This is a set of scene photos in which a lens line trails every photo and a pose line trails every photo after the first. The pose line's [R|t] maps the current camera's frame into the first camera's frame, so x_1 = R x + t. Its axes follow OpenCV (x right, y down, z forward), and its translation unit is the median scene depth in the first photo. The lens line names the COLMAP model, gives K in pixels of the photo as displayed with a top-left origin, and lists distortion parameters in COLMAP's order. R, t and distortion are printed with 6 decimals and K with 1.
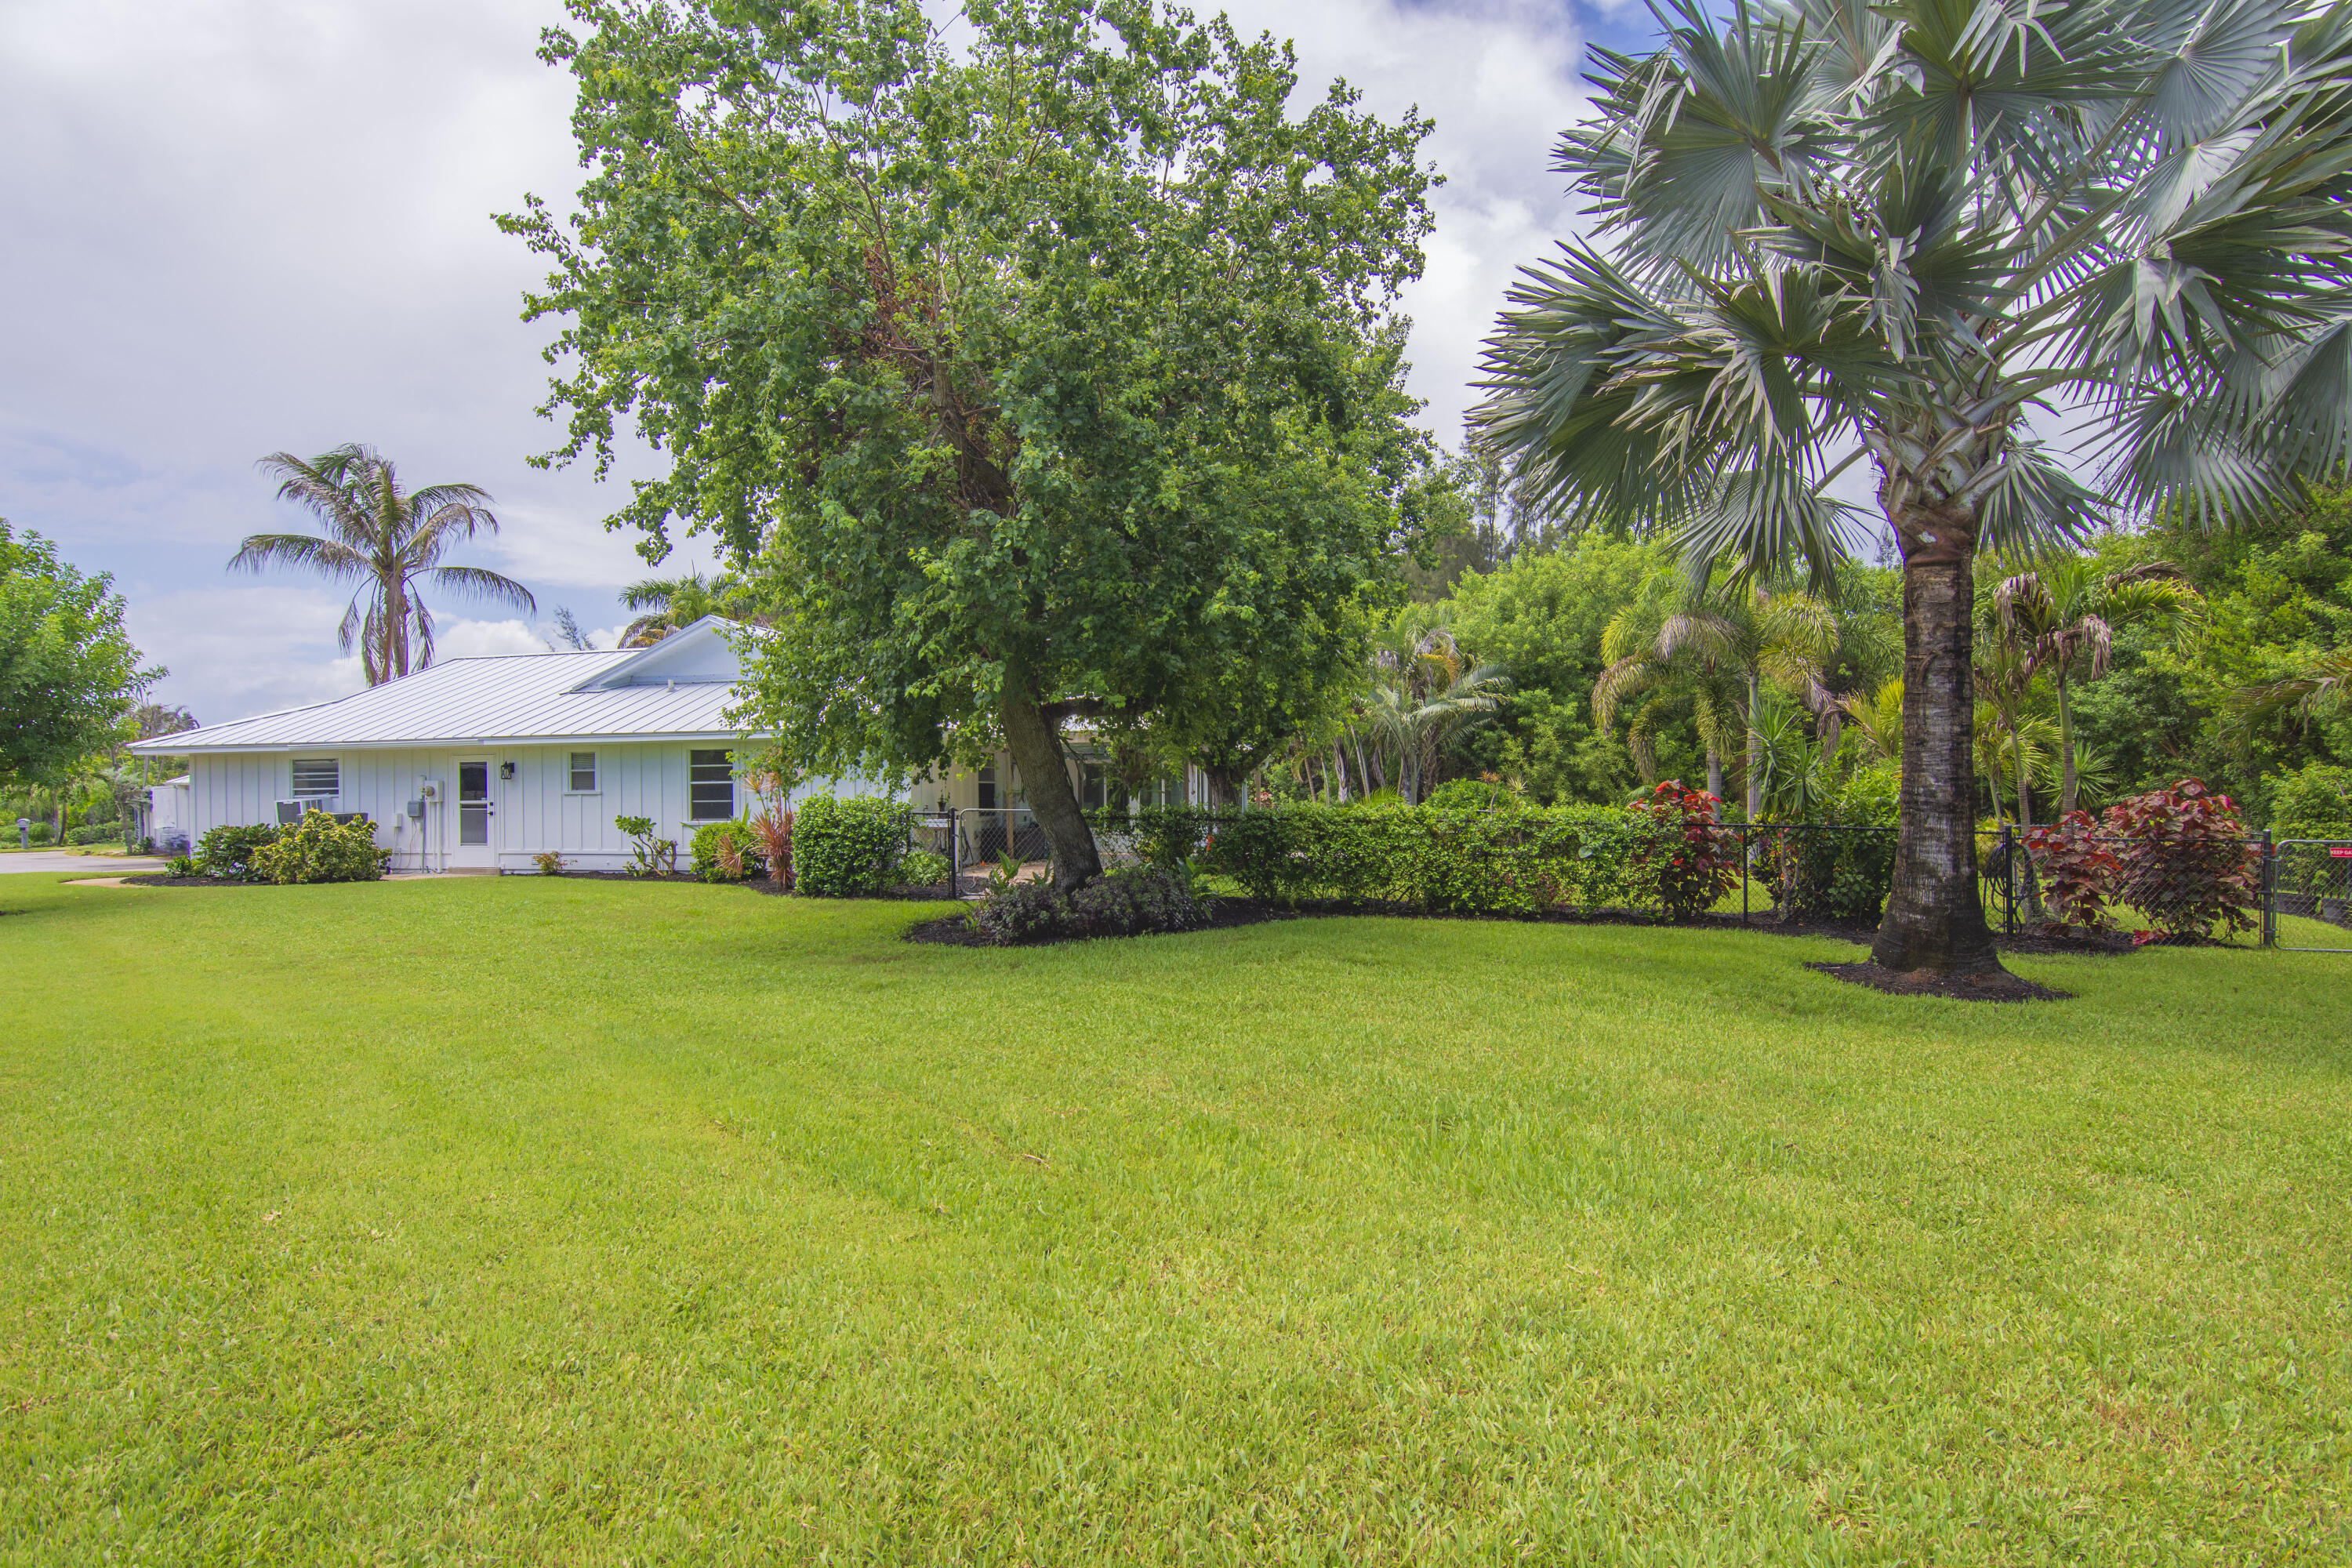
lens RADIAL K [[1144.7, 0, 1171.3], [0, 1144.7, 792.7], [0, 0, 1]] dist [-0.009104, -0.008973]
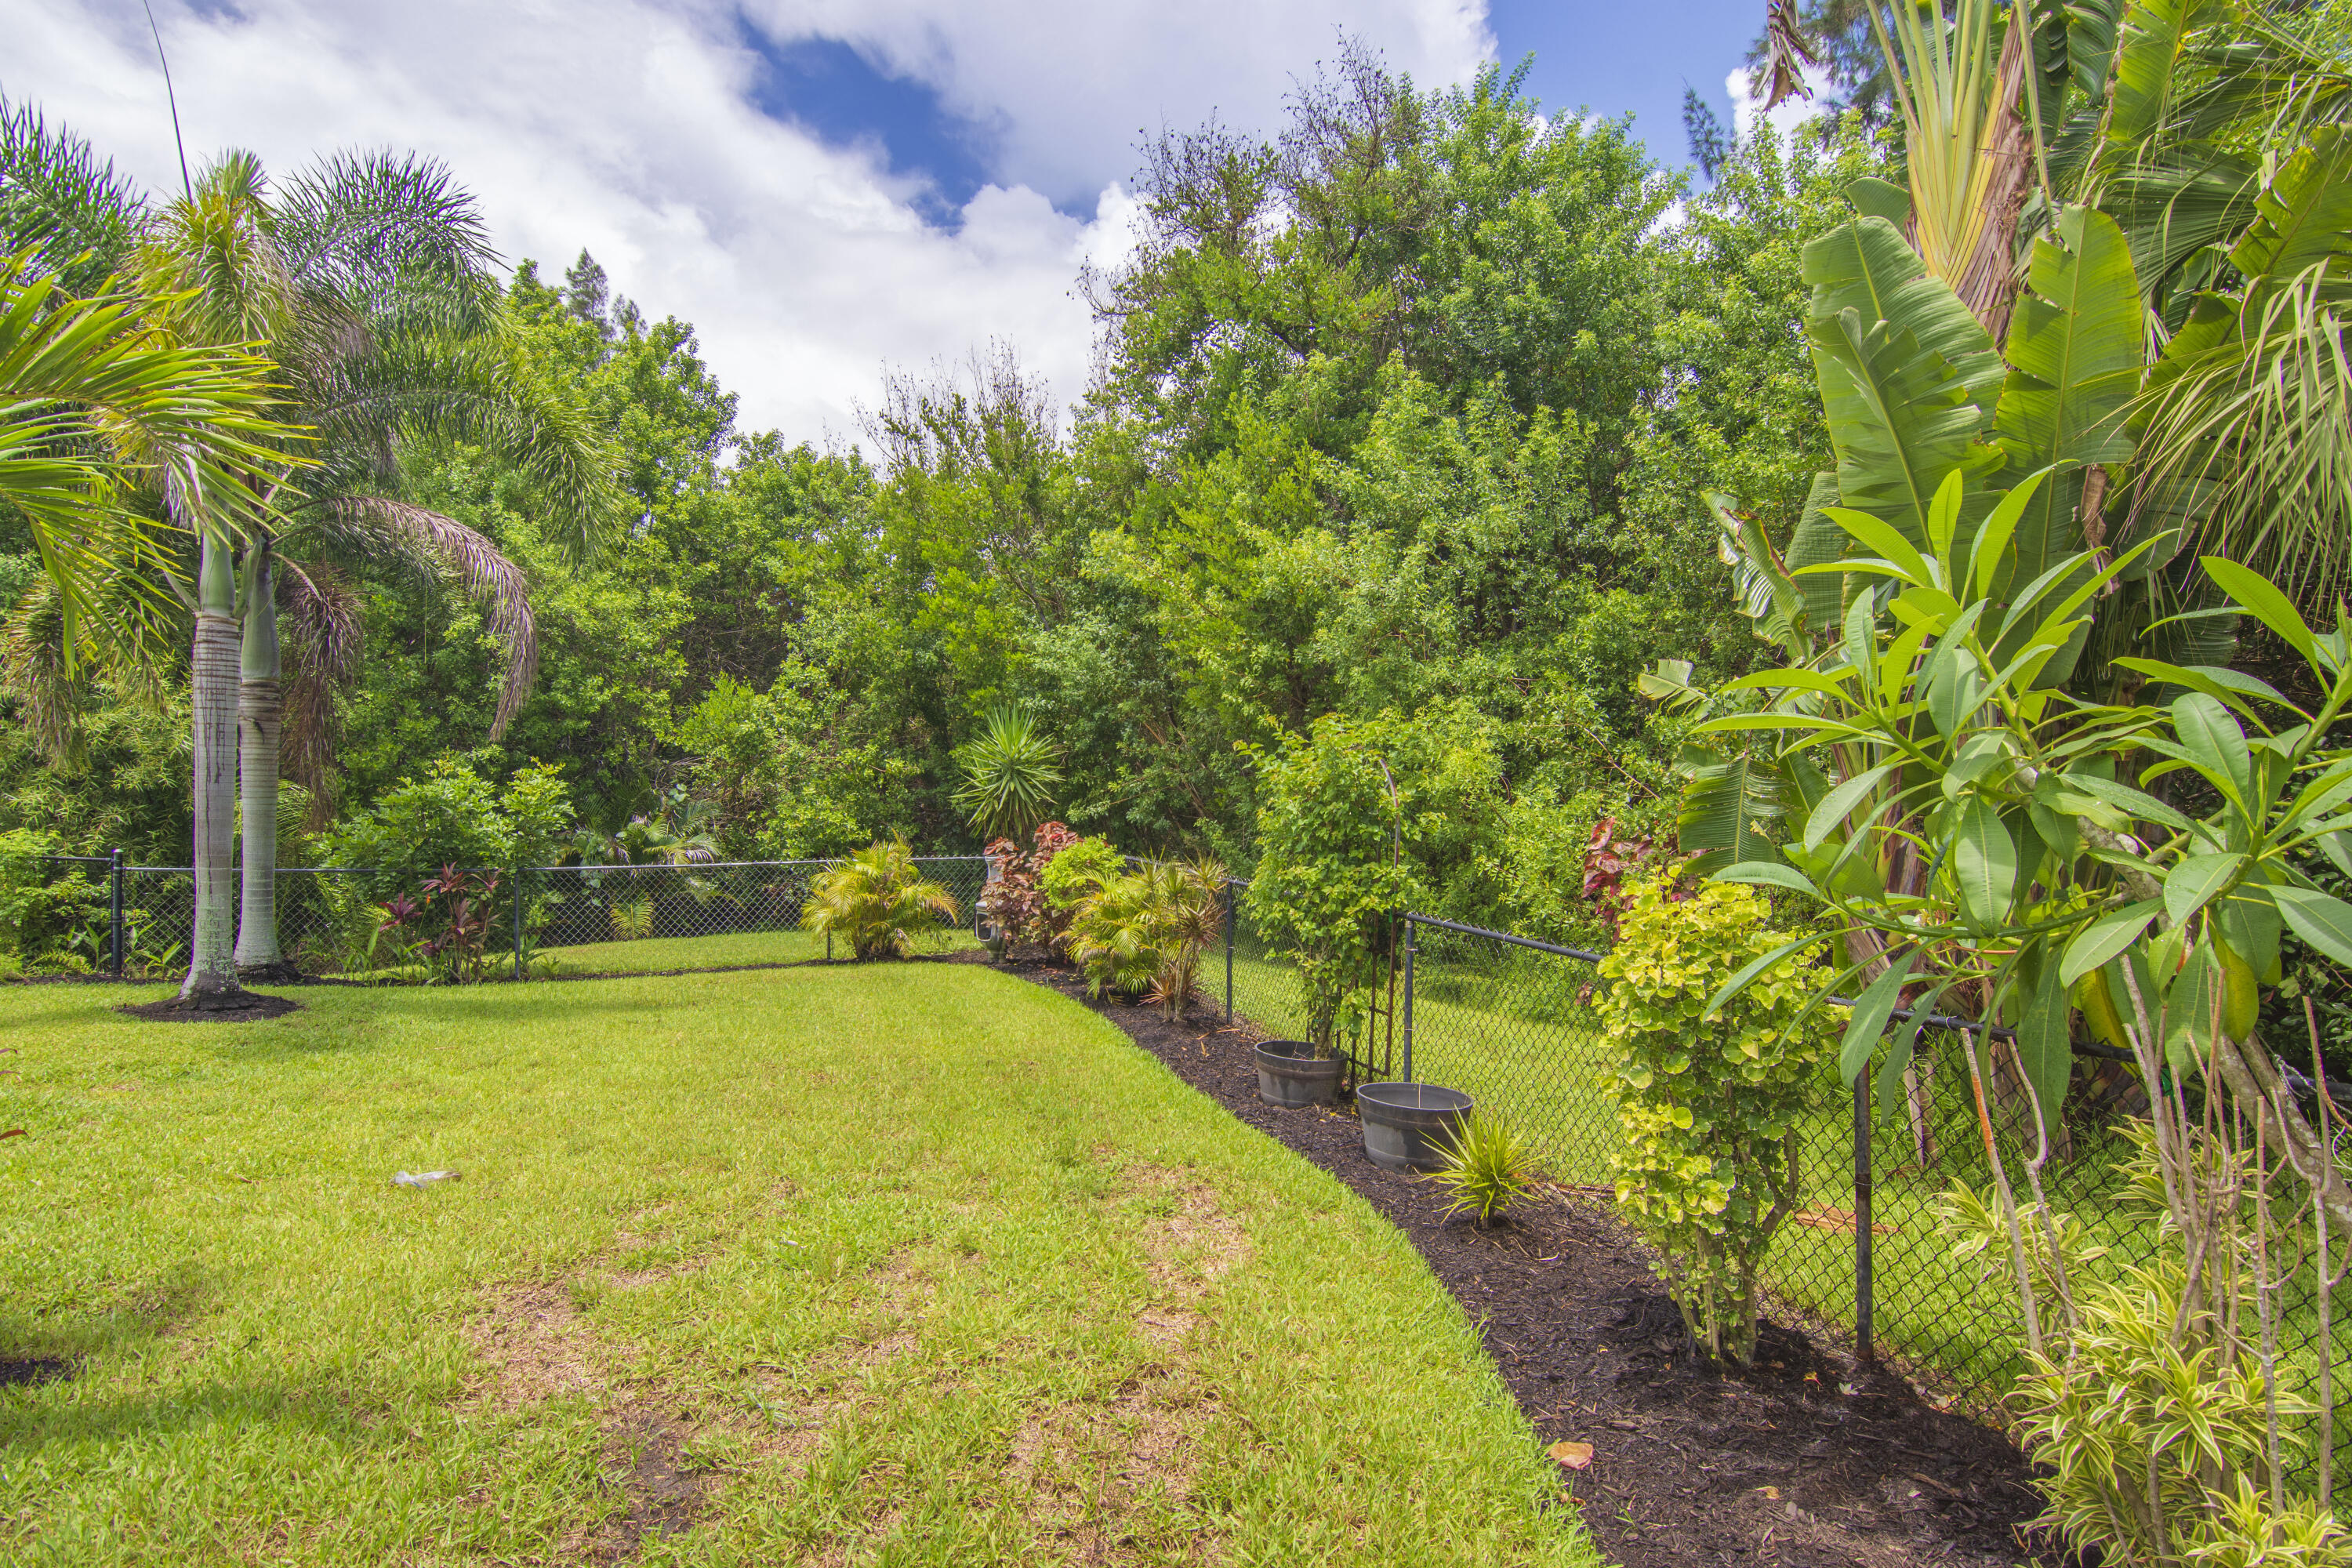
lens RADIAL K [[1144.7, 0, 1175.3], [0, 1144.7, 786.5], [0, 0, 1]] dist [-0.009104, -0.008973]
pose [[0.778992, 0.012557, 0.626908, 0.593468], [-0.001166, 0.999827, -0.018577, 0.006039], [-0.627032, 0.013741, 0.778872, 0.593756]]
